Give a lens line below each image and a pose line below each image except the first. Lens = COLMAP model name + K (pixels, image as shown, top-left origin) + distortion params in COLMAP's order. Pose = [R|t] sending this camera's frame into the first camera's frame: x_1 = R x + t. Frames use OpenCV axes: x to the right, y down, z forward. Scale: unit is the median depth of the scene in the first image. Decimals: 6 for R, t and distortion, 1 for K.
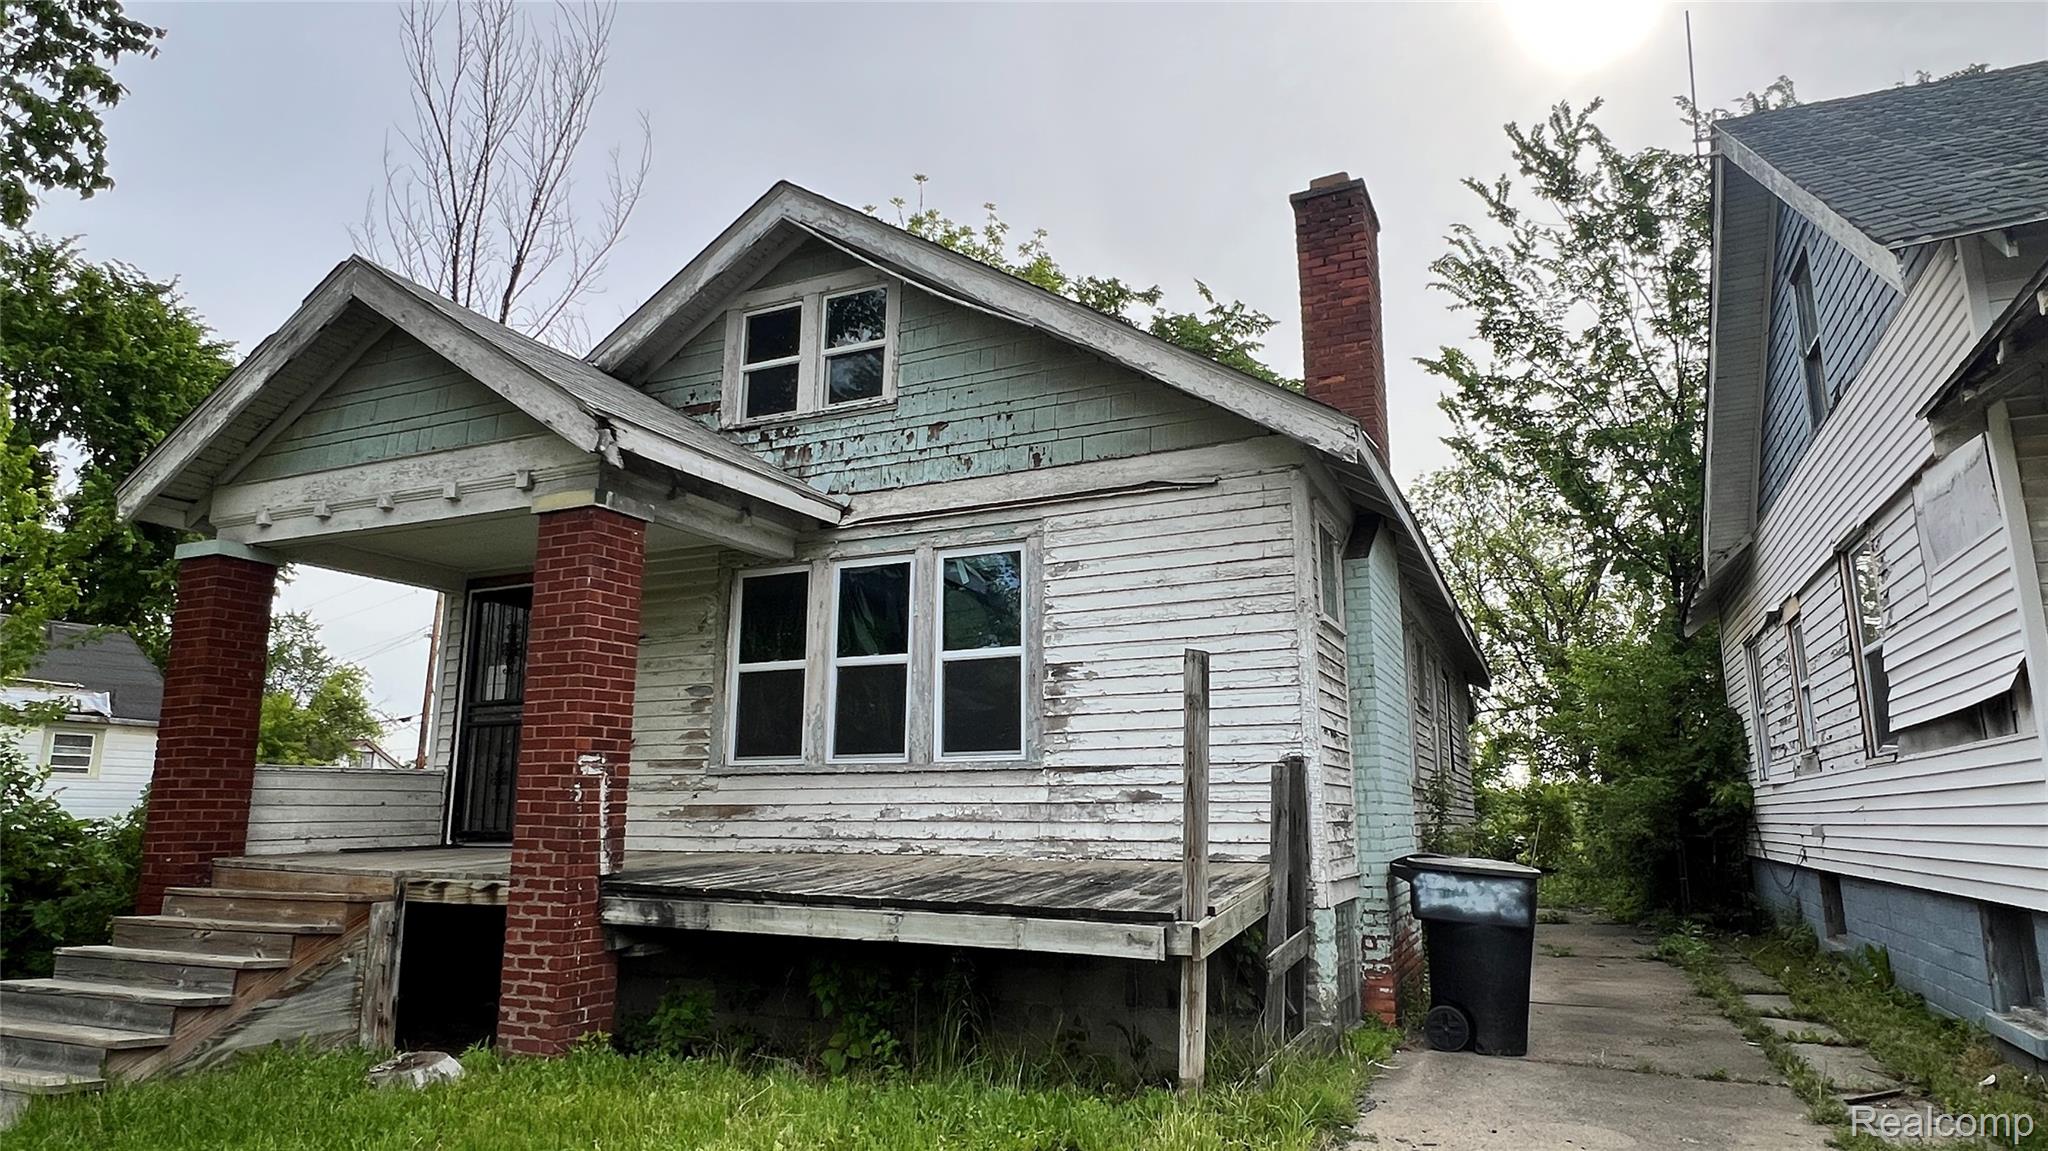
lens RADIAL K [[1179.7, 0, 1016.3], [0, 1179.7, 576.8], [0, 0, 1]] dist [-0.001376, -0.003140]
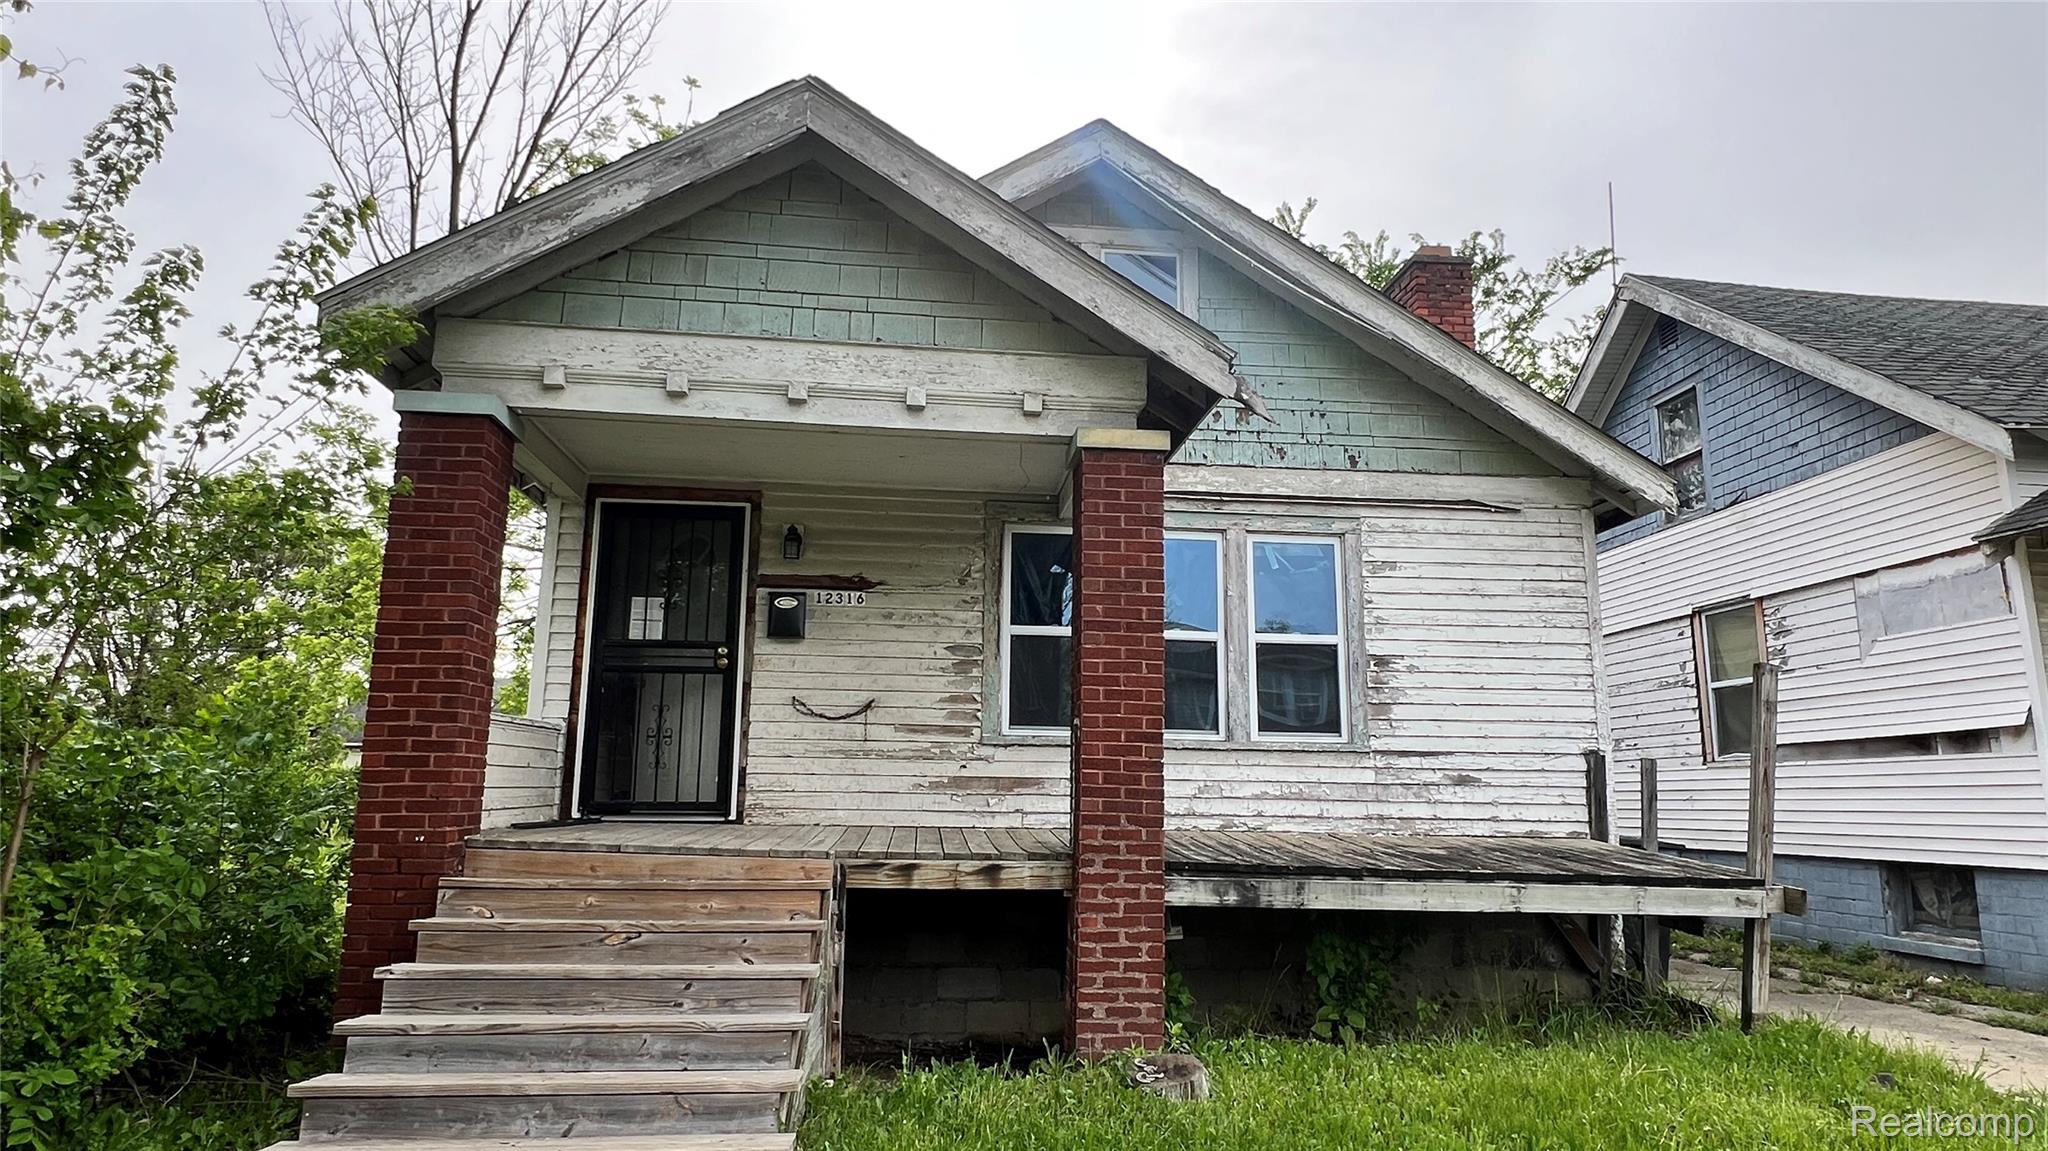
lens RADIAL K [[1179.7, 0, 1018.1], [0, 1179.7, 578.9], [0, 0, 1]] dist [-0.001376, -0.003140]
pose [[0.866388, 0.104864, 0.488236, -0.790084], [-0.115428, 0.993279, -0.008508, 0.052222], [-0.485847, -0.048985, 0.872670, 0.224459]]
